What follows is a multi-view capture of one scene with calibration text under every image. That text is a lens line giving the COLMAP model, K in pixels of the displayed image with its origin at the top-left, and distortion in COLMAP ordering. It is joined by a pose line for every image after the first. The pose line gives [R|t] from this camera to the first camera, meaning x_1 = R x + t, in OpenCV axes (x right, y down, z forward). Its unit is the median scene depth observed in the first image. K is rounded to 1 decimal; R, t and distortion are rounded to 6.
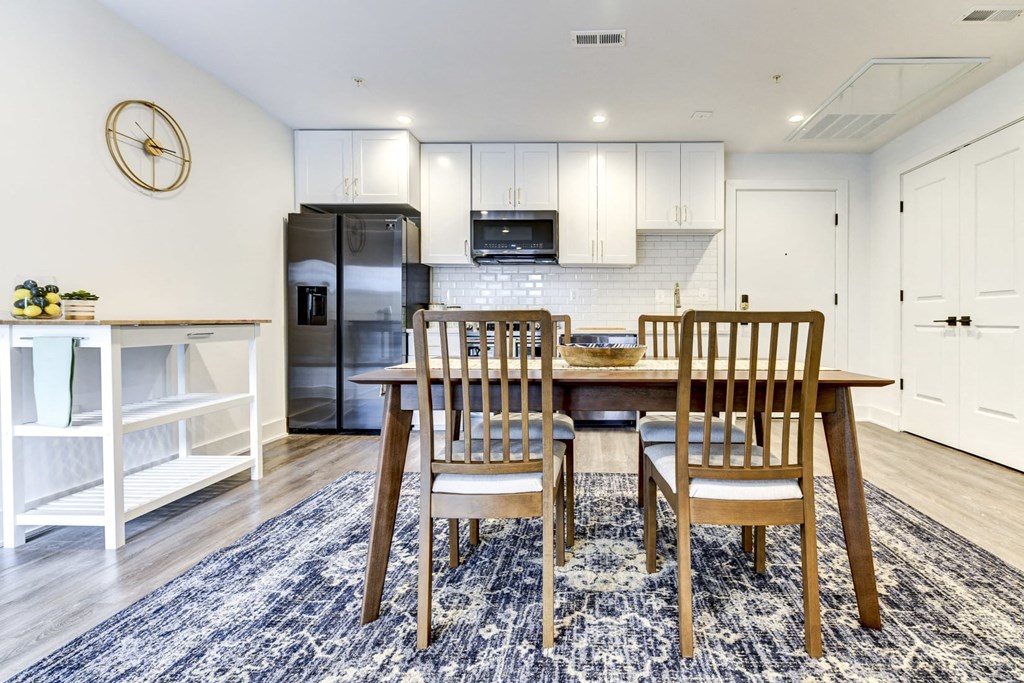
lens RADIAL K [[485.2, 0, 531.5], [0, 485.2, 329.7], [0, 0, 1]] dist [0.000740, -0.001720]
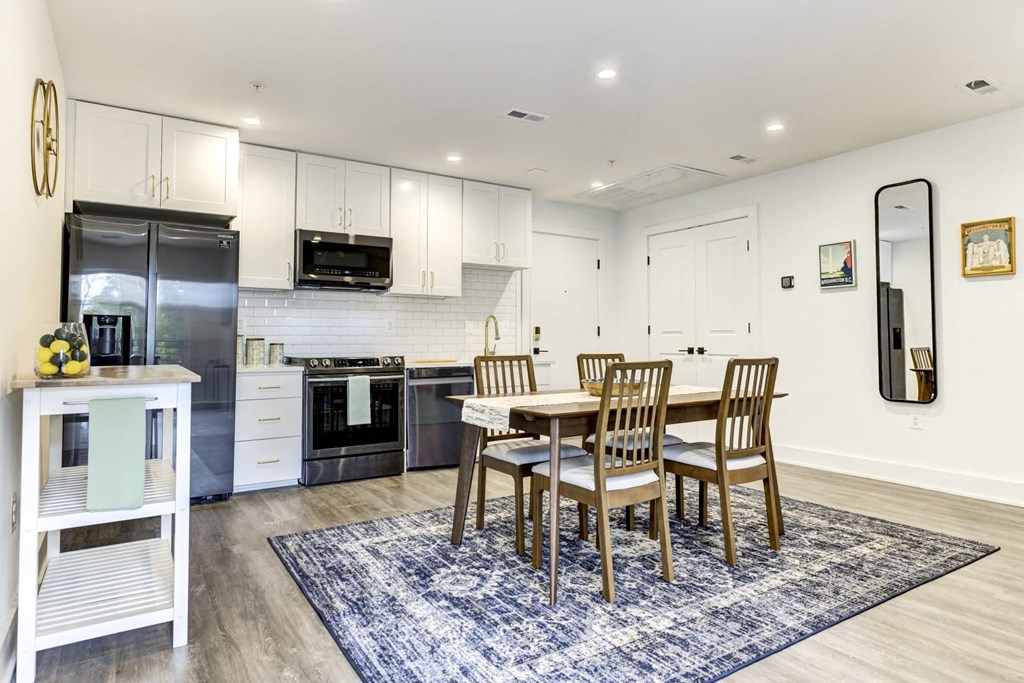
lens RADIAL K [[586.8, 0, 510.3], [0, 586.8, 334.9], [0, 0, 1]] dist [-0.004280, 0.000634]
pose [[0.832228, 0.000928, 0.554433, -0.410436], [0.016536, 0.999512, -0.026495, -0.023212], [-0.554188, 0.031218, 0.831806, -0.081034]]
